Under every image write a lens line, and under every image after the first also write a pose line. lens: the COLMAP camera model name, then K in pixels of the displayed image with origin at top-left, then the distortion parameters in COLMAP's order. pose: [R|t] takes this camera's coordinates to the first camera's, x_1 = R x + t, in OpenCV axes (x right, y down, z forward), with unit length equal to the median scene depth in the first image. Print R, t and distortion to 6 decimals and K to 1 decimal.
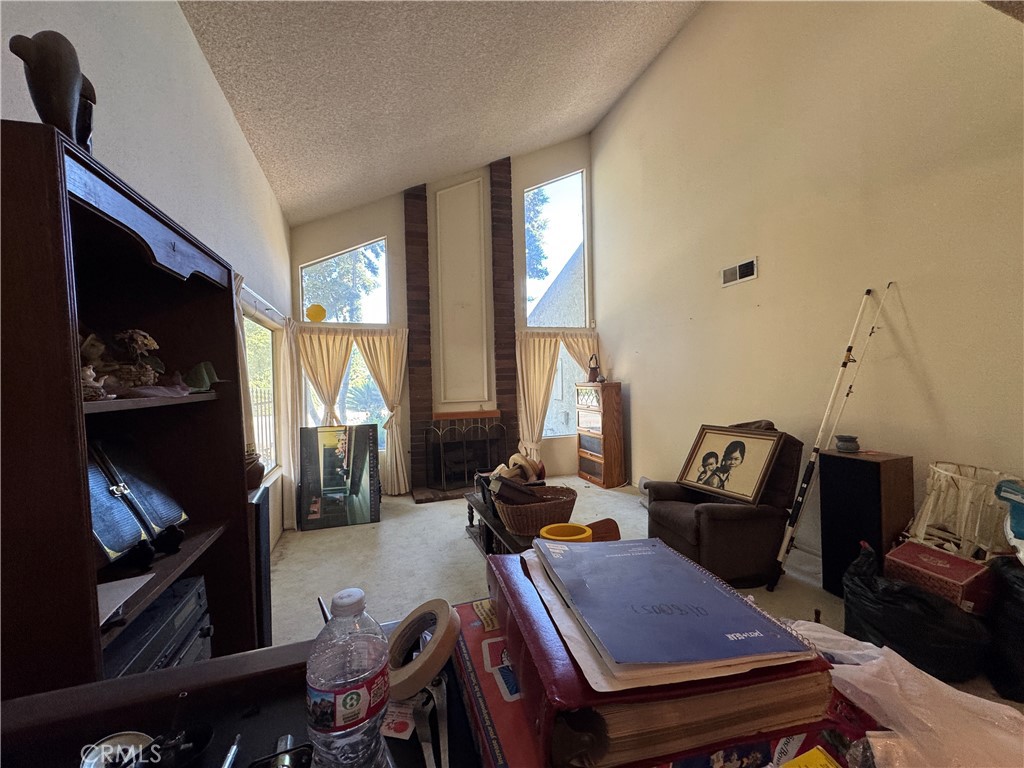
lens RADIAL K [[418.9, 0, 510.0], [0, 418.9, 385.2], [0, 0, 1]] dist [-0.008556, 0.000846]
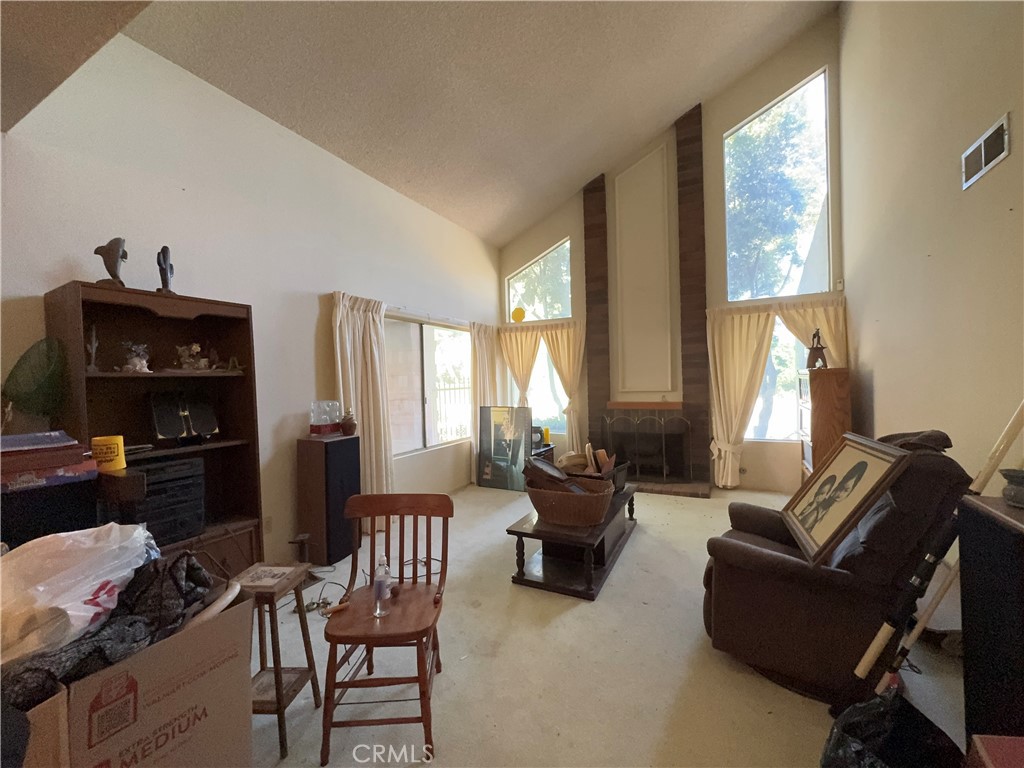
lens RADIAL K [[418.9, 0, 510.0], [0, 418.9, 385.2], [0, 0, 1]] dist [-0.008556, 0.000846]
pose [[0.676630, 0.013653, -0.736197, 0.400295], [-0.002736, 0.999868, 0.016029, 0.011927], [0.736319, -0.008831, 0.676577, 0.151661]]
